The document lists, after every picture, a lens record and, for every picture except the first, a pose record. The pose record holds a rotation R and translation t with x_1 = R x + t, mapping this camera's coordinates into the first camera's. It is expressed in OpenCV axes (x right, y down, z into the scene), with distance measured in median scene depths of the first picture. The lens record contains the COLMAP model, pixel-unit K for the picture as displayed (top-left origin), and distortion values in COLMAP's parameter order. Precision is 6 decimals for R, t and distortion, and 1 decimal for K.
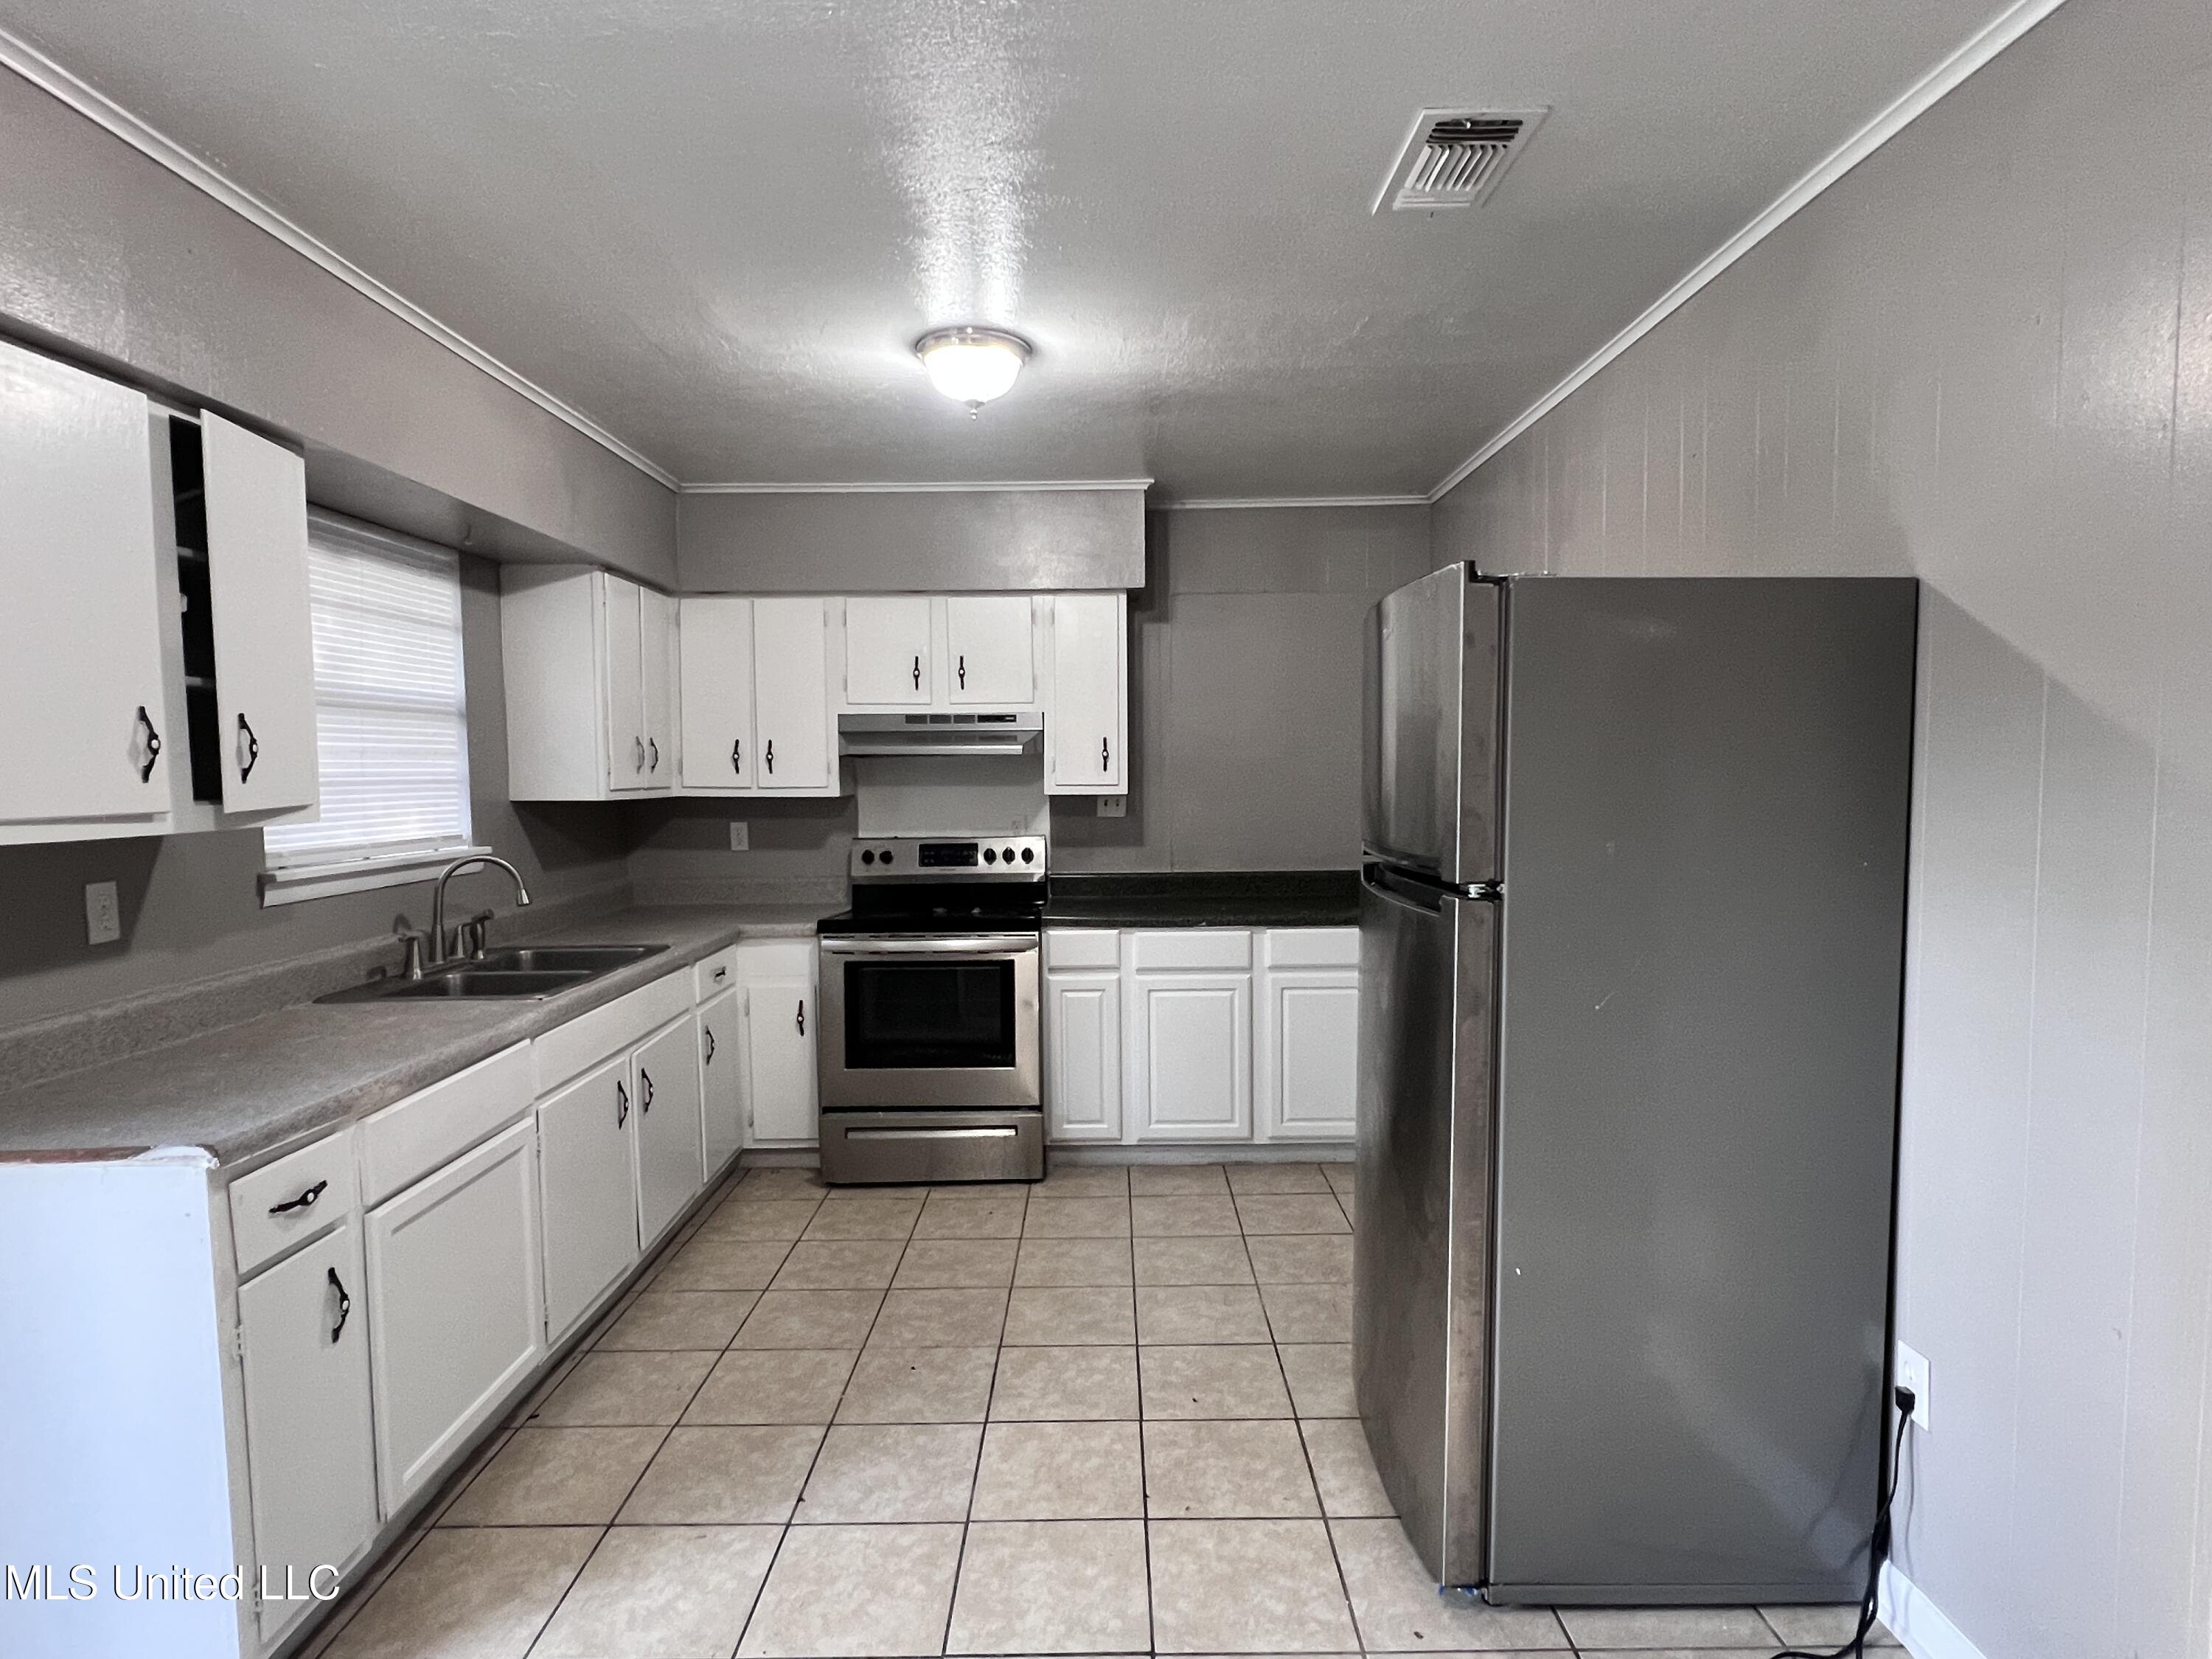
lens RADIAL K [[1186.9, 0, 1106.9], [0, 1186.9, 840.0], [0, 0, 1]] dist [-0.003699, 0.000193]
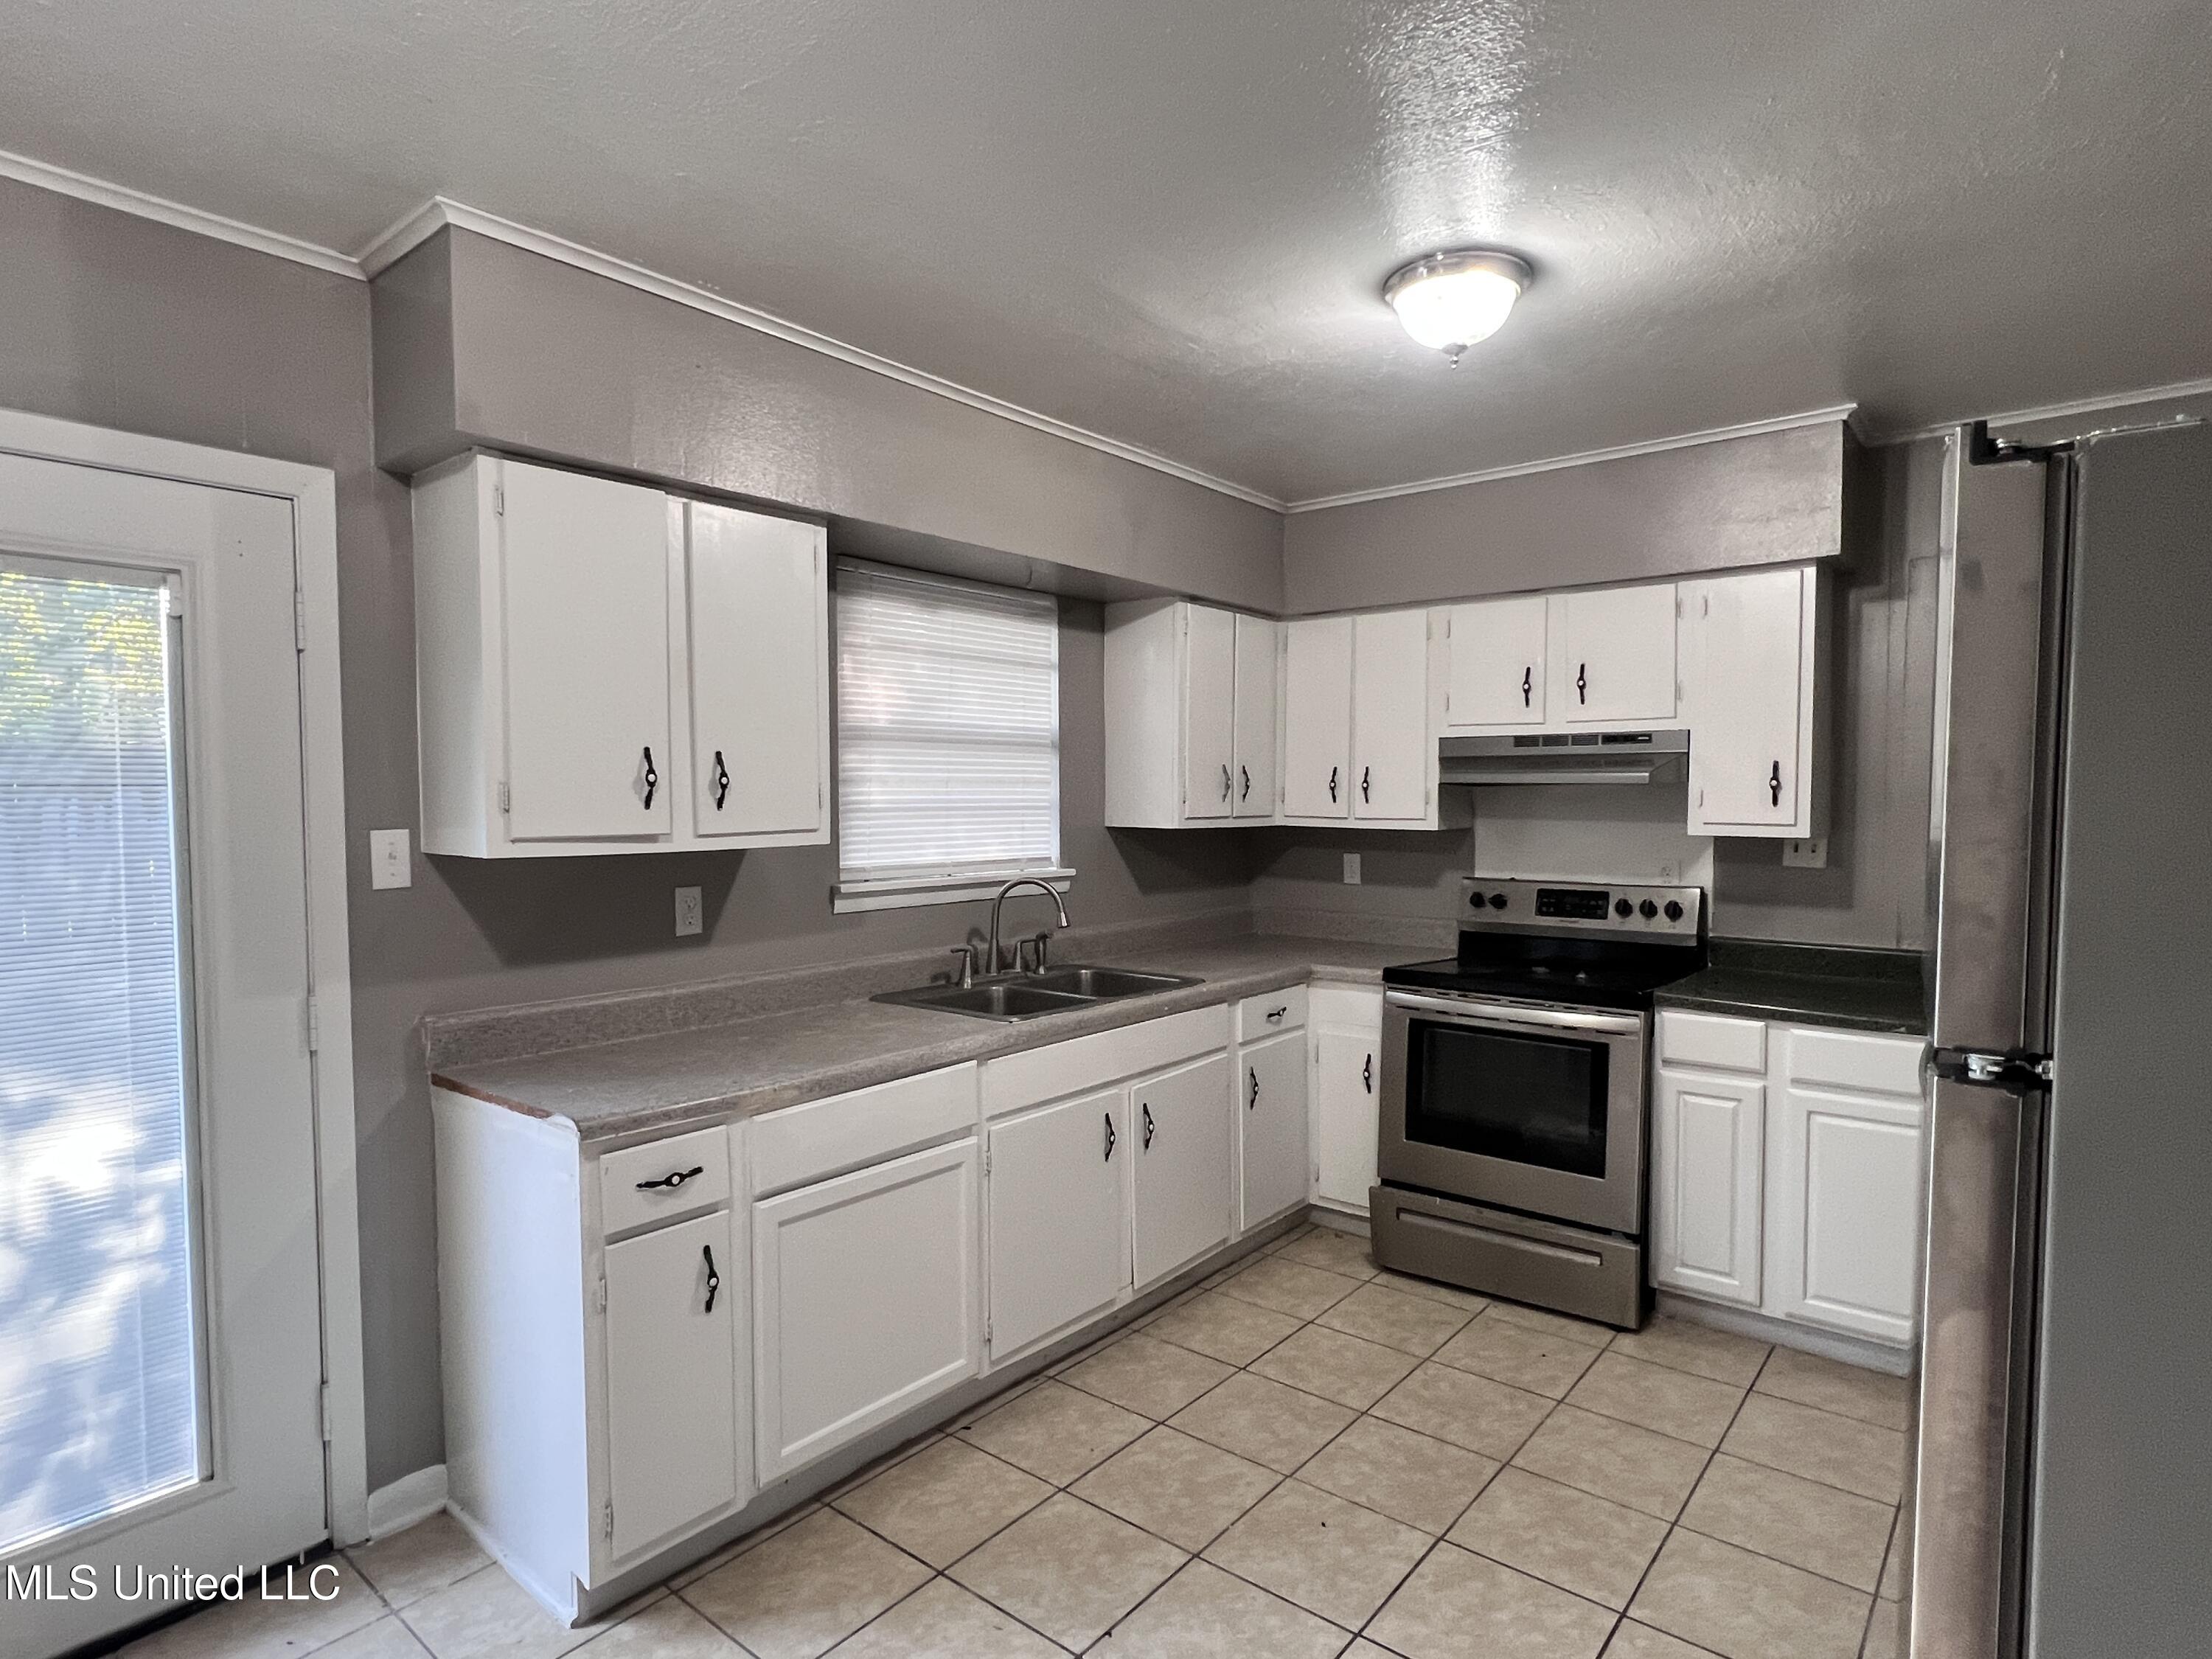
lens RADIAL K [[1186.9, 0, 1106.9], [0, 1186.9, 840.0], [0, 0, 1]] dist [-0.003699, 0.000193]
pose [[0.773300, 0.033394, -0.633161, 0.171346], [-0.045429, 0.998964, -0.002797, -0.018251], [0.632411, 0.030927, 0.774015, 0.184490]]
